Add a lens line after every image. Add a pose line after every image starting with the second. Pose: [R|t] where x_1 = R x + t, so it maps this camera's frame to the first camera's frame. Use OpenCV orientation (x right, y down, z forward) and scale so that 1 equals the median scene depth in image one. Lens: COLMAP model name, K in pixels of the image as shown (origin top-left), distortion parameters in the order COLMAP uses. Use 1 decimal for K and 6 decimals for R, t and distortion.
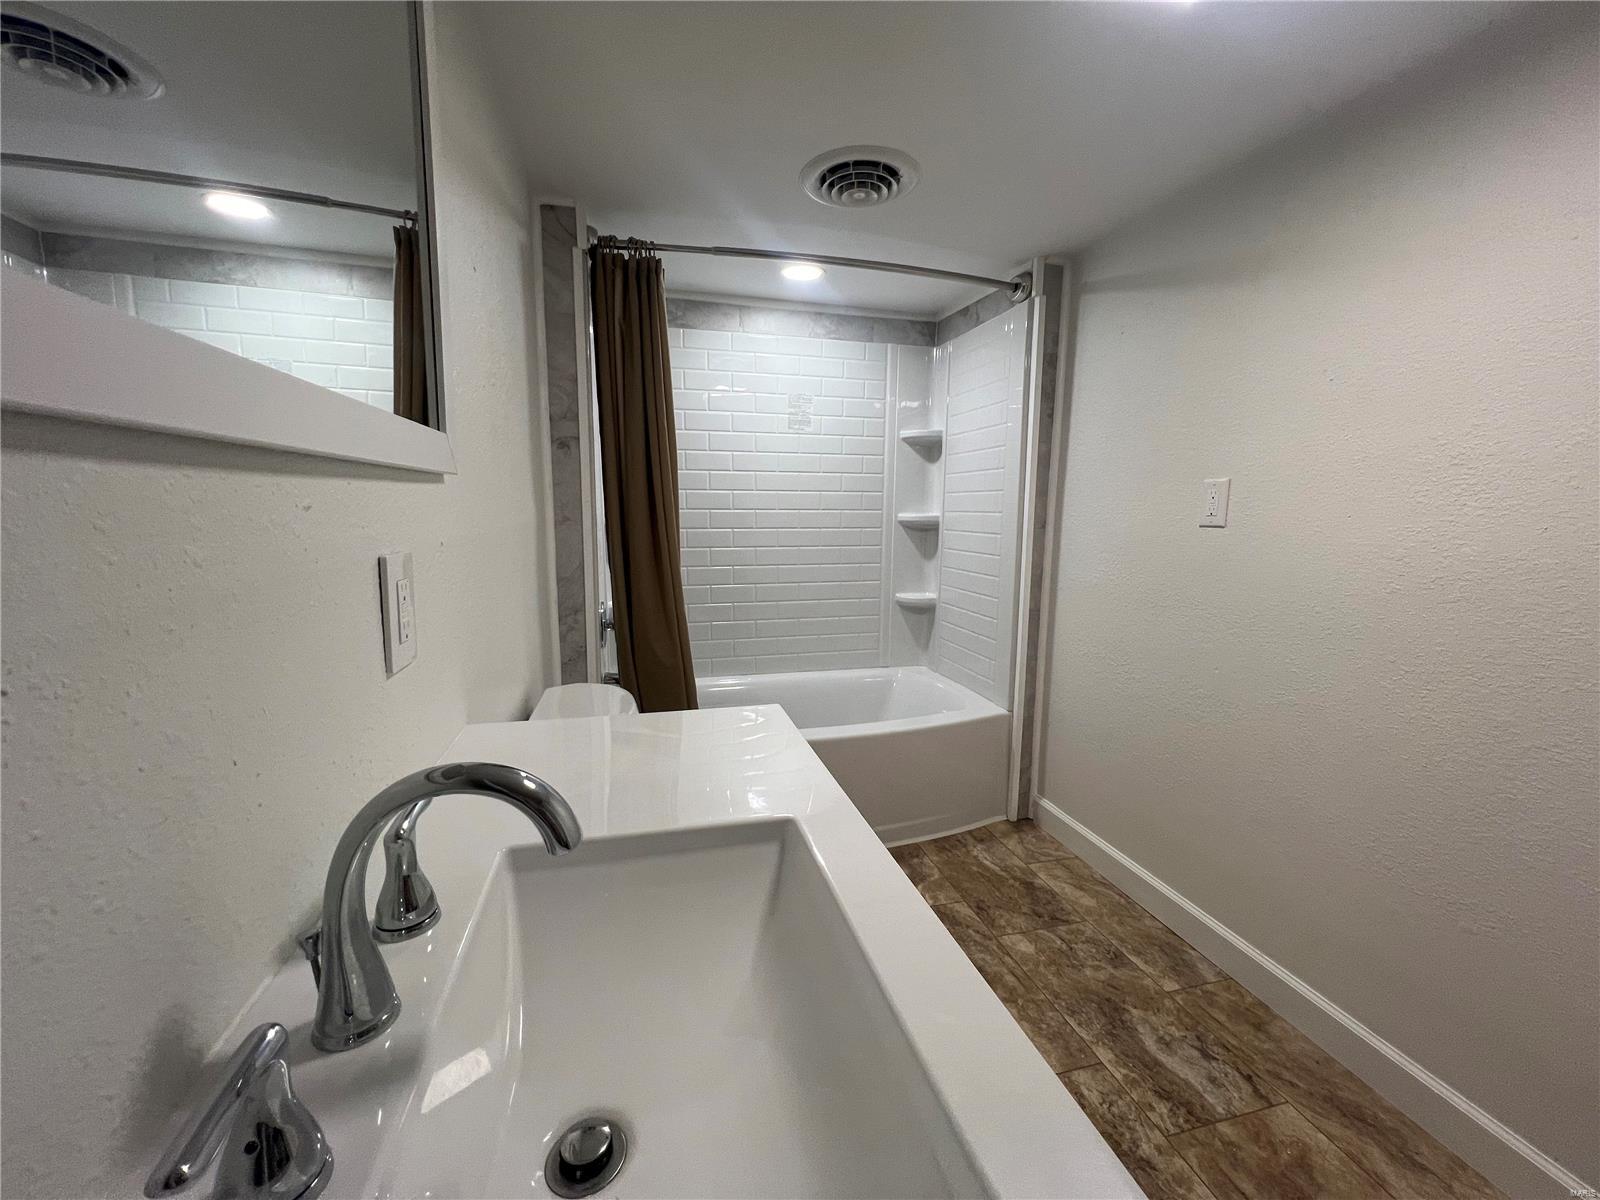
lens RADIAL K [[646.4, 0, 797.0], [0, 646.4, 598.1], [0, 0, 1]] dist [-0.001254, -0.000067]
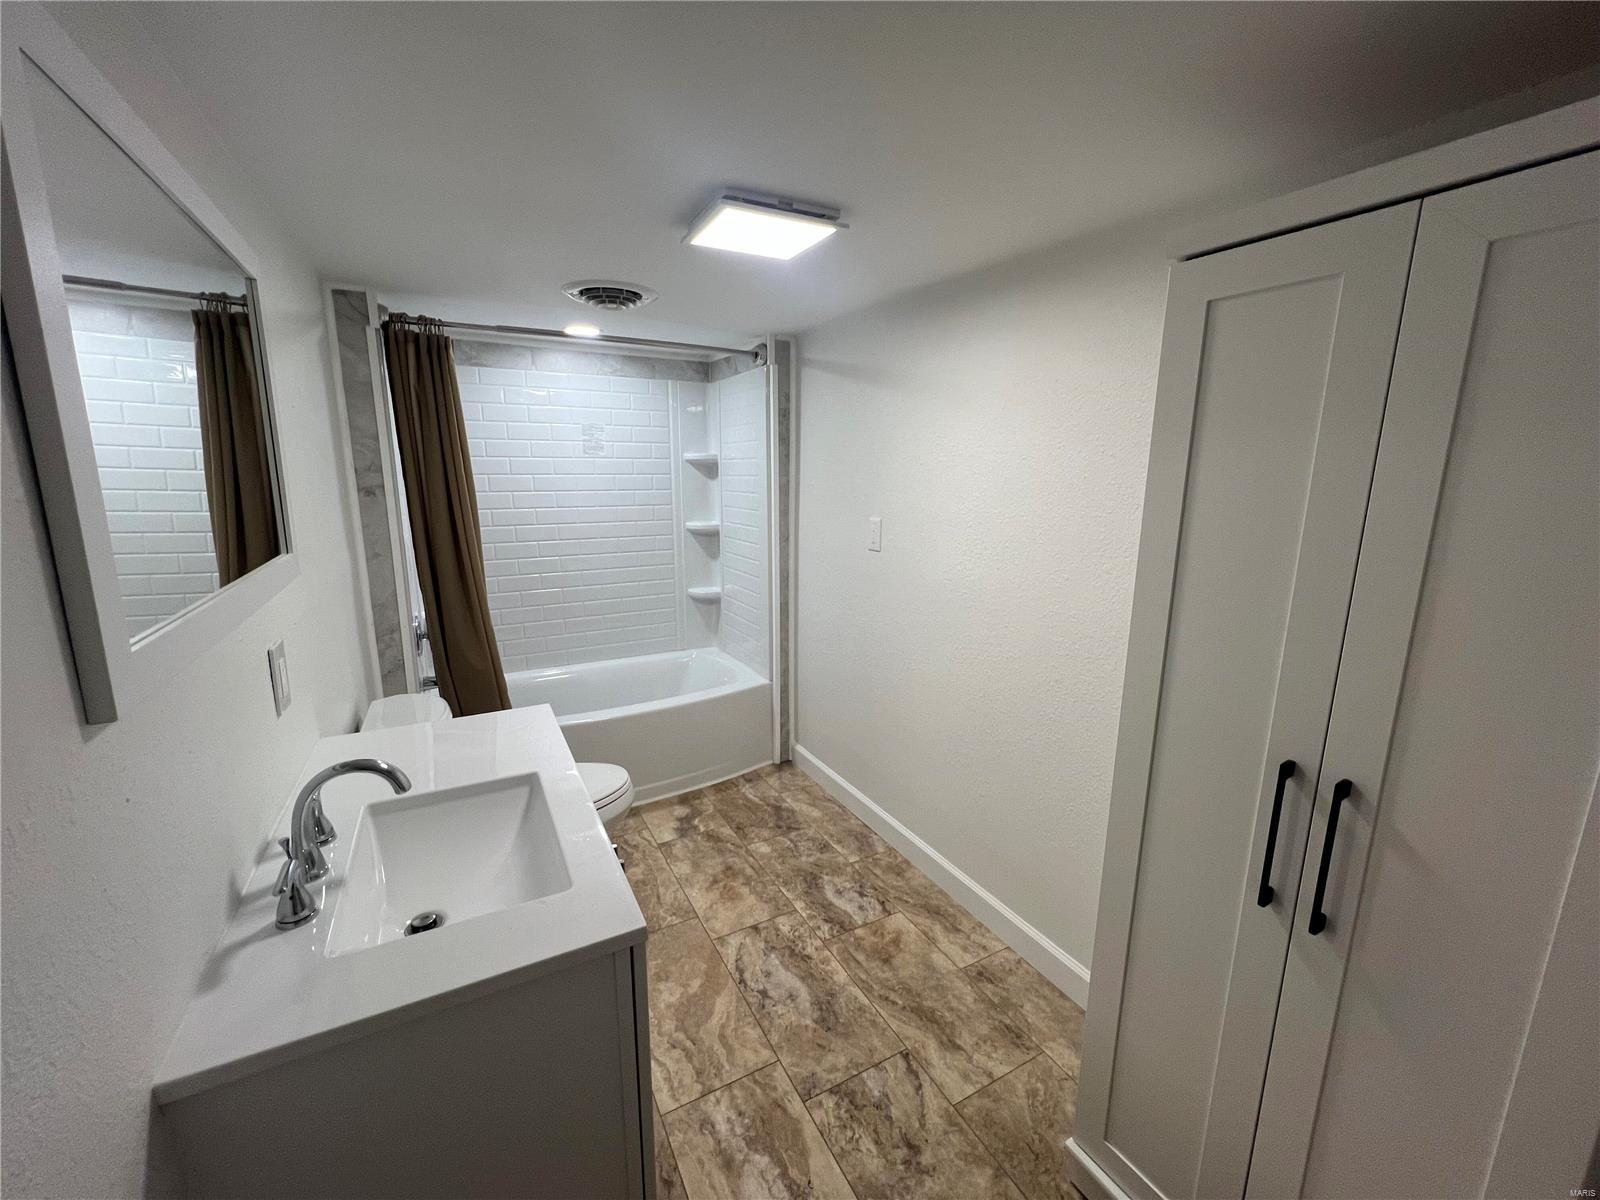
lens RADIAL K [[648.5, 0, 802.3], [0, 648.5, 597.6], [0, 0, 1]] dist [0.001224, -0.000003]
pose [[0.969715, -0.050354, 0.238993, 0.109917], [0.037176, 0.997546, 0.059335, -0.085031], [-0.241394, -0.048653, 0.969207, -0.341280]]
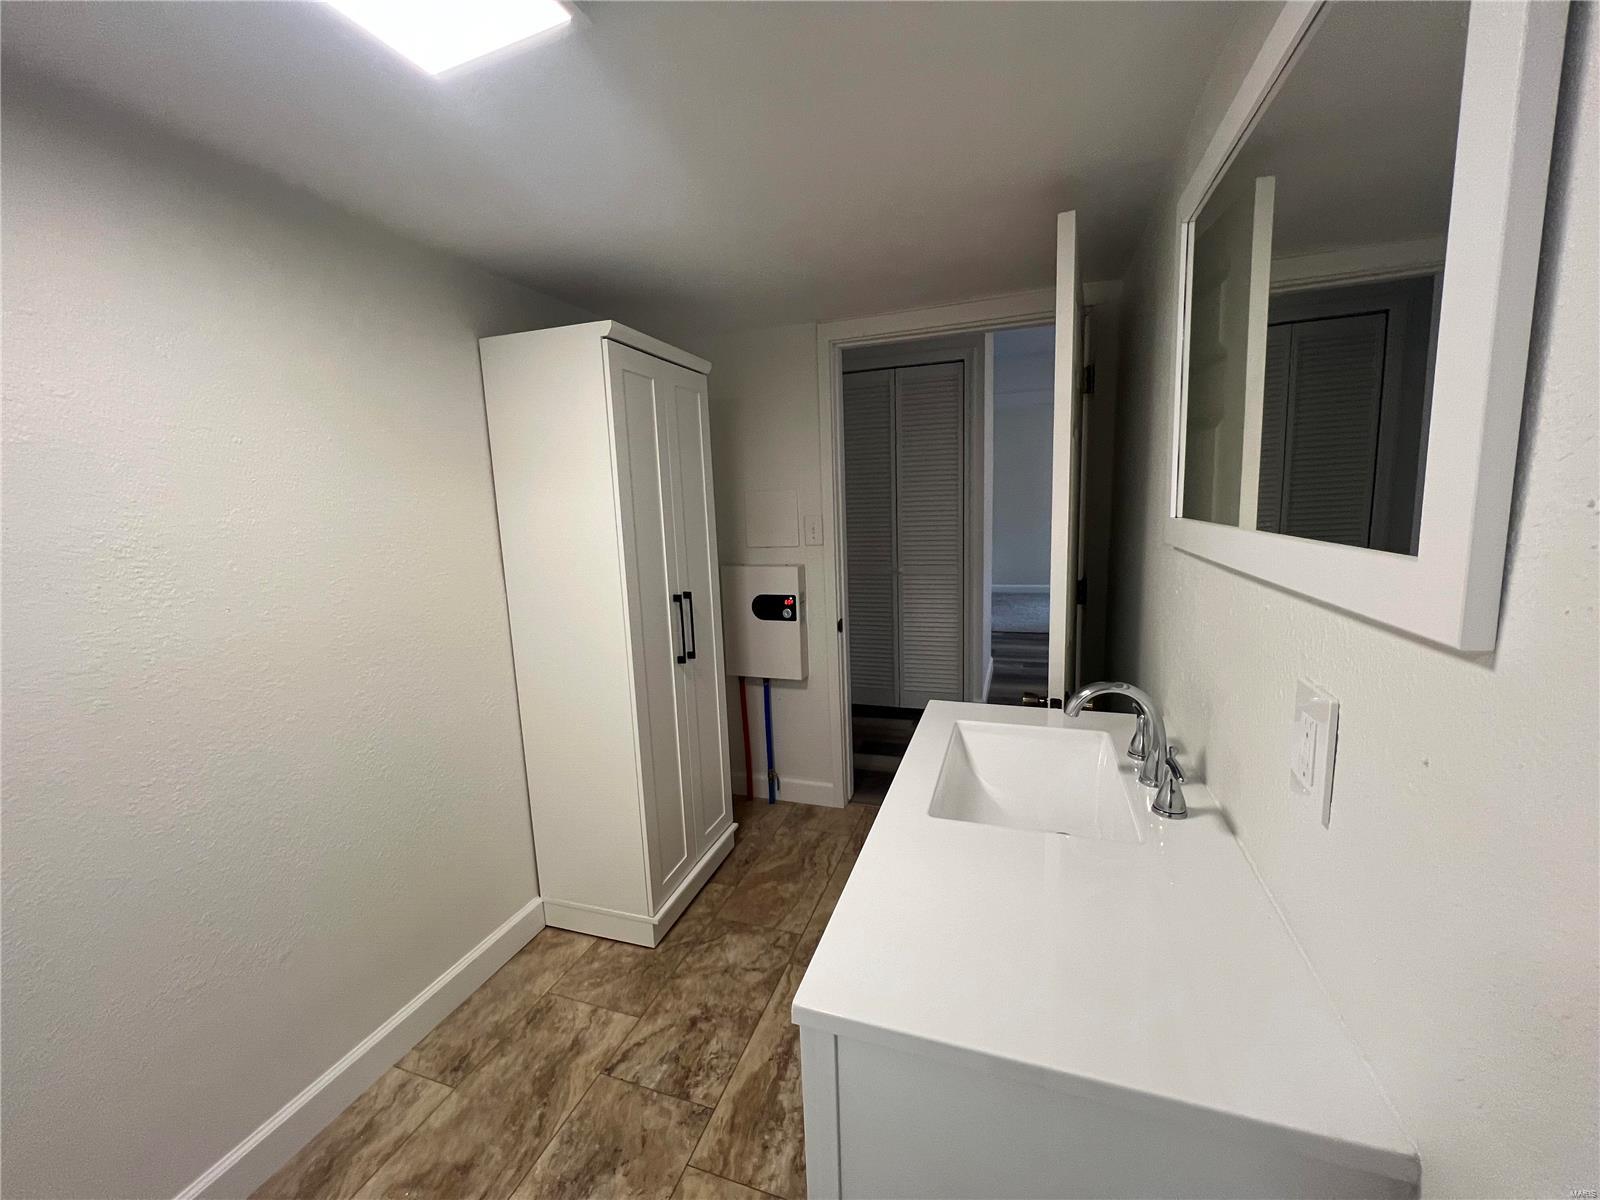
lens RADIAL K [[646.4, 0, 797.0], [0, 646.4, 598.1], [0, 0, 1]] dist [-0.001254, -0.000067]
pose [[-0.833289, -0.063673, 0.549159, -0.180824], [0.106832, 0.956075, 0.272960, -0.184529], [-0.542417, 0.286122, -0.789885, 0.752454]]
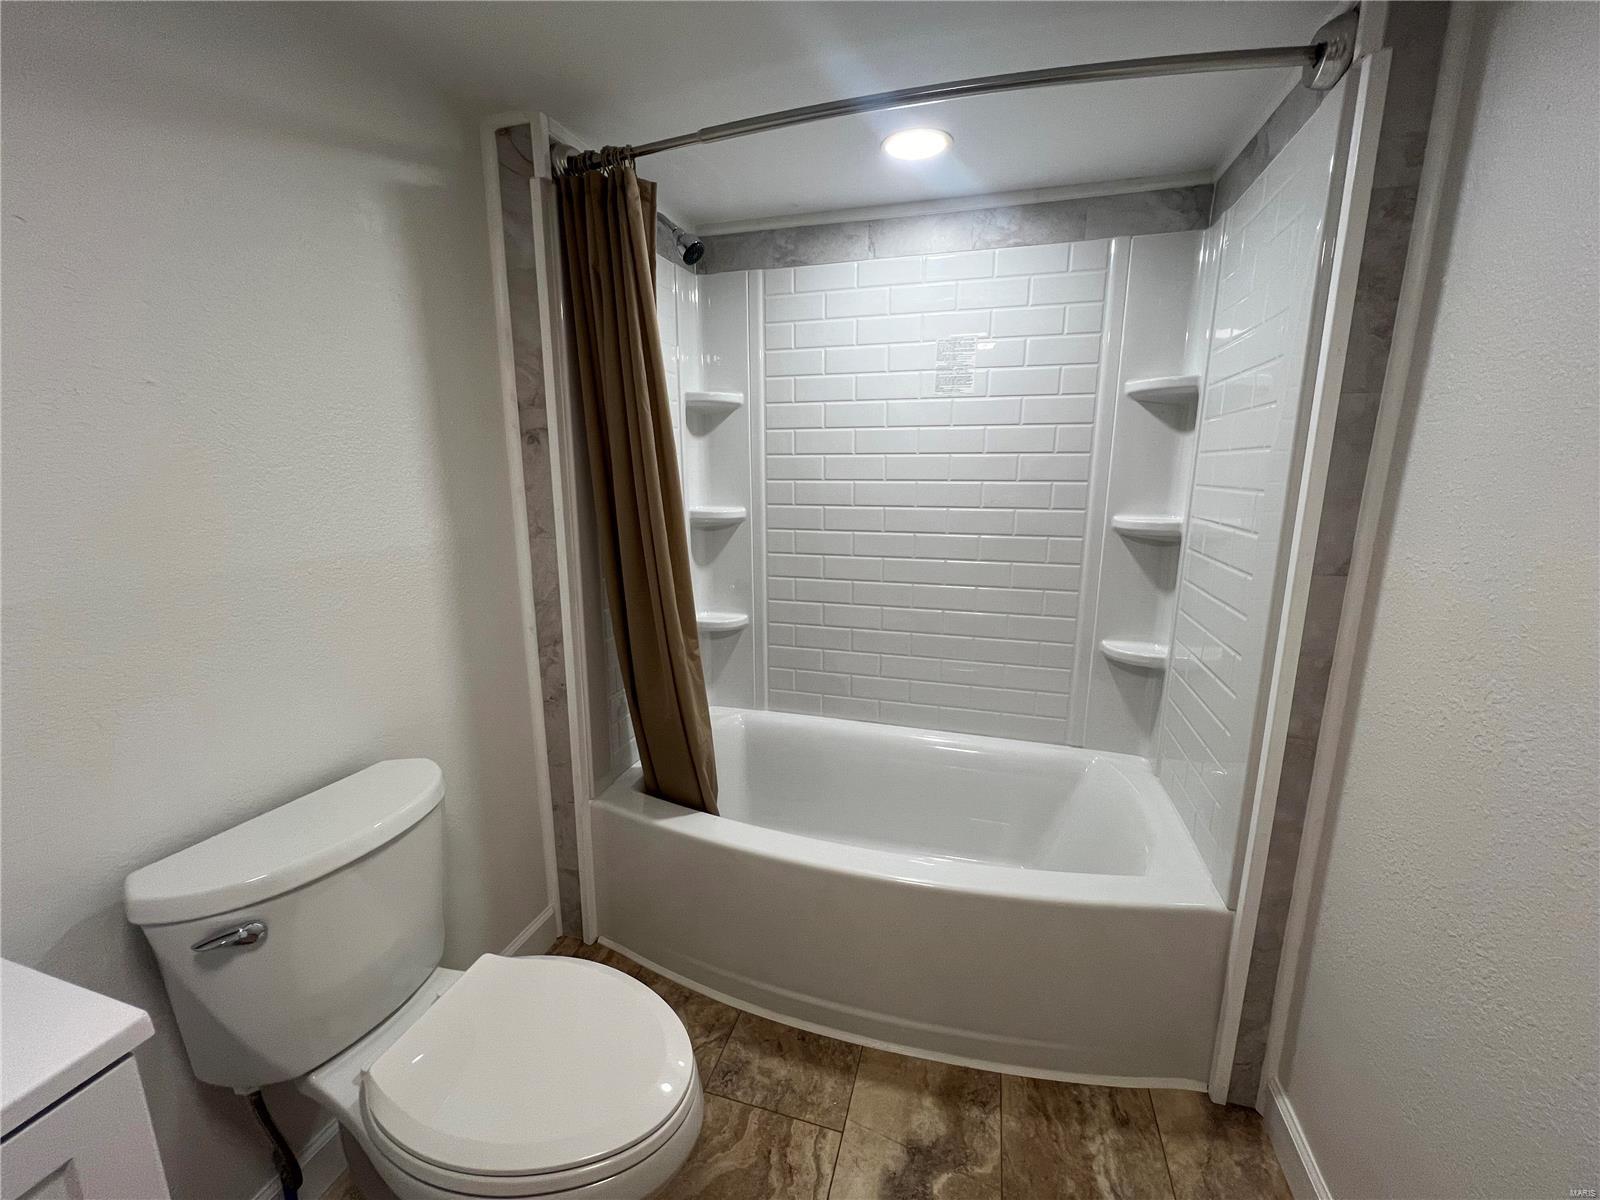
lens RADIAL K [[640.2, 0, 797.8], [0, 640.2, 596.6], [0, 0, 1]] dist [-0.001367, 0.000184]
pose [[0.853923, 0.097569, -0.511171, 0.338148], [-0.067776, 0.994752, 0.076650, -0.121968], [0.515967, -0.030808, 0.856054, 0.469312]]
